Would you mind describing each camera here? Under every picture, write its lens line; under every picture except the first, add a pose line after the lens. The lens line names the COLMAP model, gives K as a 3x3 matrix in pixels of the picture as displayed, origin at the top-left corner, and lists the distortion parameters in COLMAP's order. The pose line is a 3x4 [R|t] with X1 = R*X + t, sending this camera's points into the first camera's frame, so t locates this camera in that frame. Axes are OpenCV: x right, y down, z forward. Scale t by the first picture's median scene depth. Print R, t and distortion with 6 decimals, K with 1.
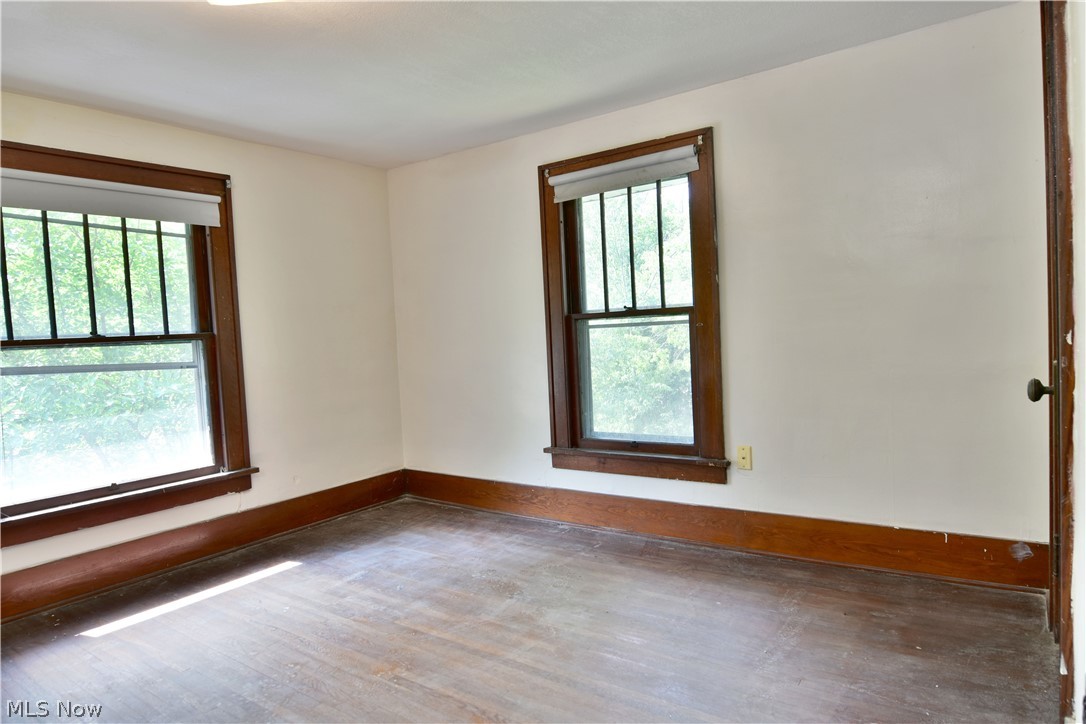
lens RADIAL K [[665.0, 0, 547.1], [0, 665.0, 367.5], [0, 0, 1]] dist [-0.010692, -0.006612]
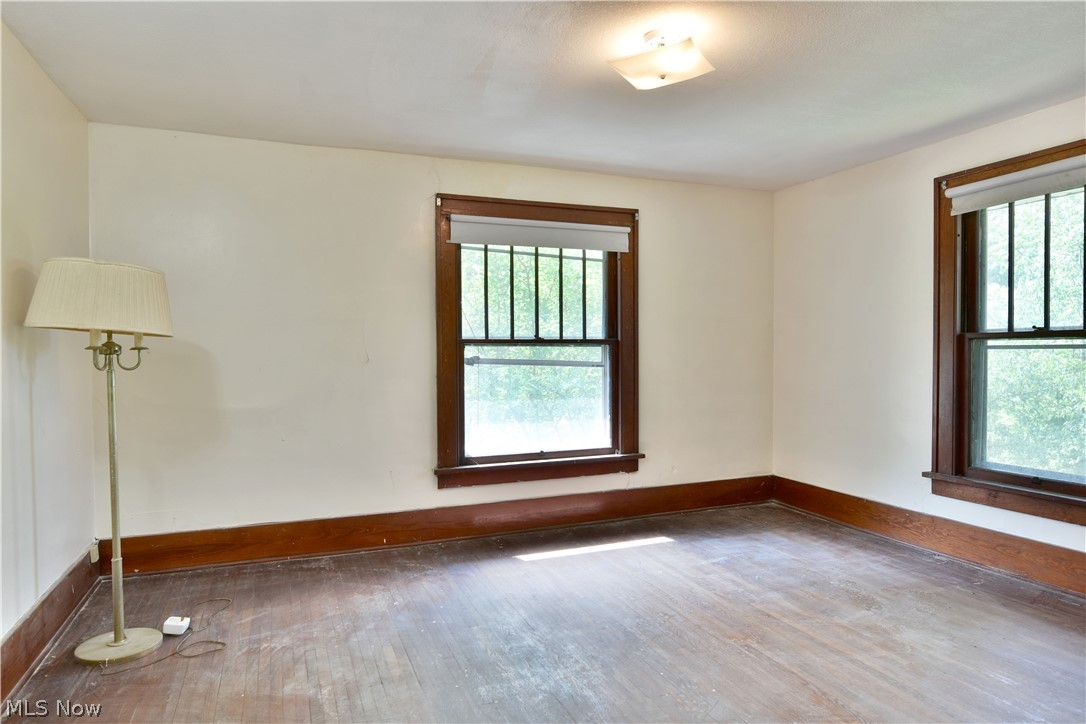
lens RADIAL K [[665.0, 0, 541.5], [0, 665.0, 365.8], [0, 0, 1]] dist [-0.010692, -0.006612]
pose [[0.842900, 0.056311, -0.535116, 0.036937], [-0.065693, 0.997839, 0.001526, 0.004172], [0.534045, 0.033867, 0.844777, -0.110492]]
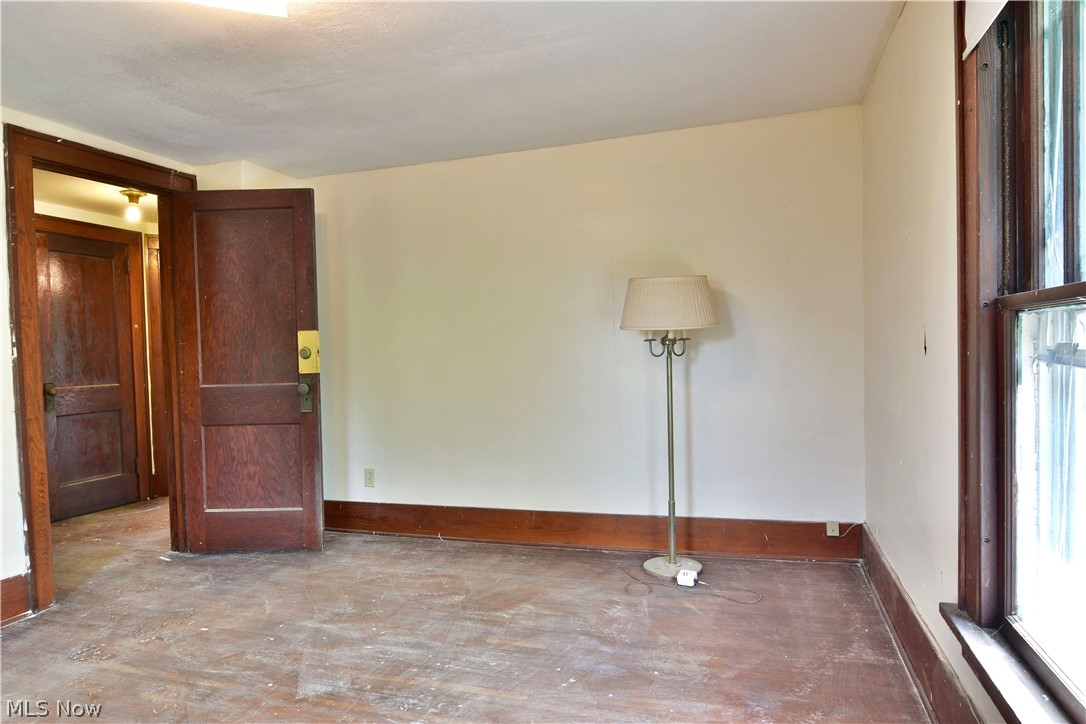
lens RADIAL K [[665.0, 0, 549.2], [0, 665.0, 364.7], [0, 0, 1]] dist [-0.010692, -0.006612]
pose [[-0.946381, 0.088891, -0.310582, -0.288093], [0.062891, 0.993699, 0.092770, -0.046024], [0.316872, 0.068263, -0.946009, 1.094712]]
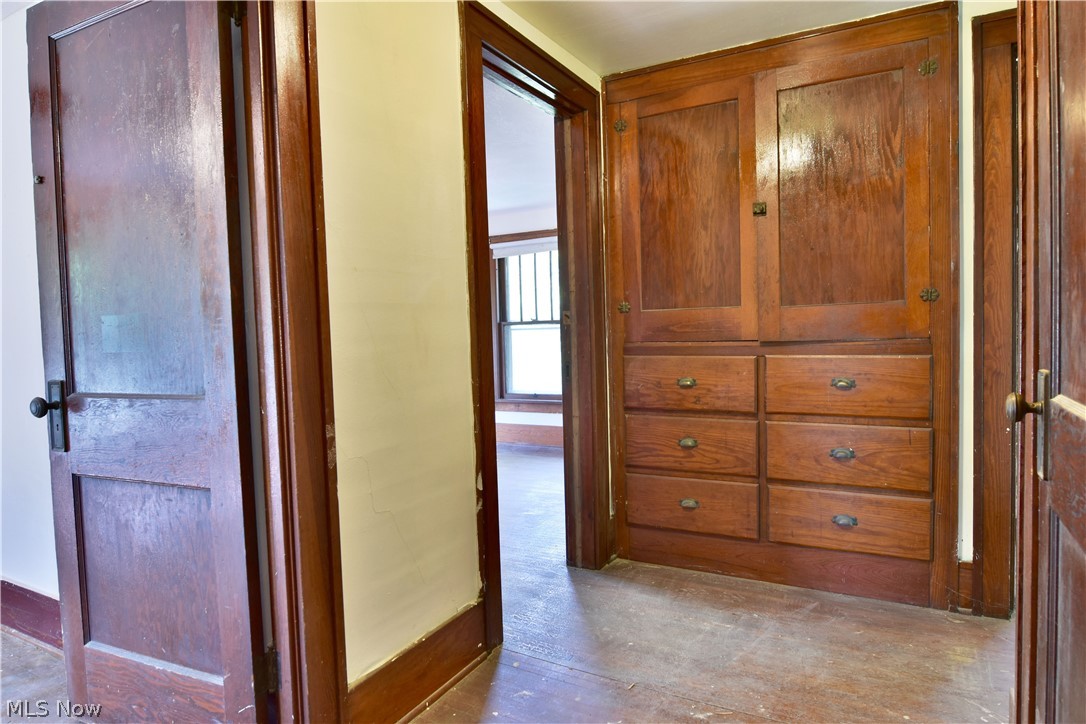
lens RADIAL K [[665.0, 0, 545.0], [0, 665.0, 361.7], [0, 0, 1]] dist [-0.010692, -0.006612]
pose [[0.992471, 0.017908, 0.121166, -0.063862], [-0.016524, 0.999786, -0.012425, 0.046947], [-0.121363, 0.010329, 0.992554, -0.801907]]
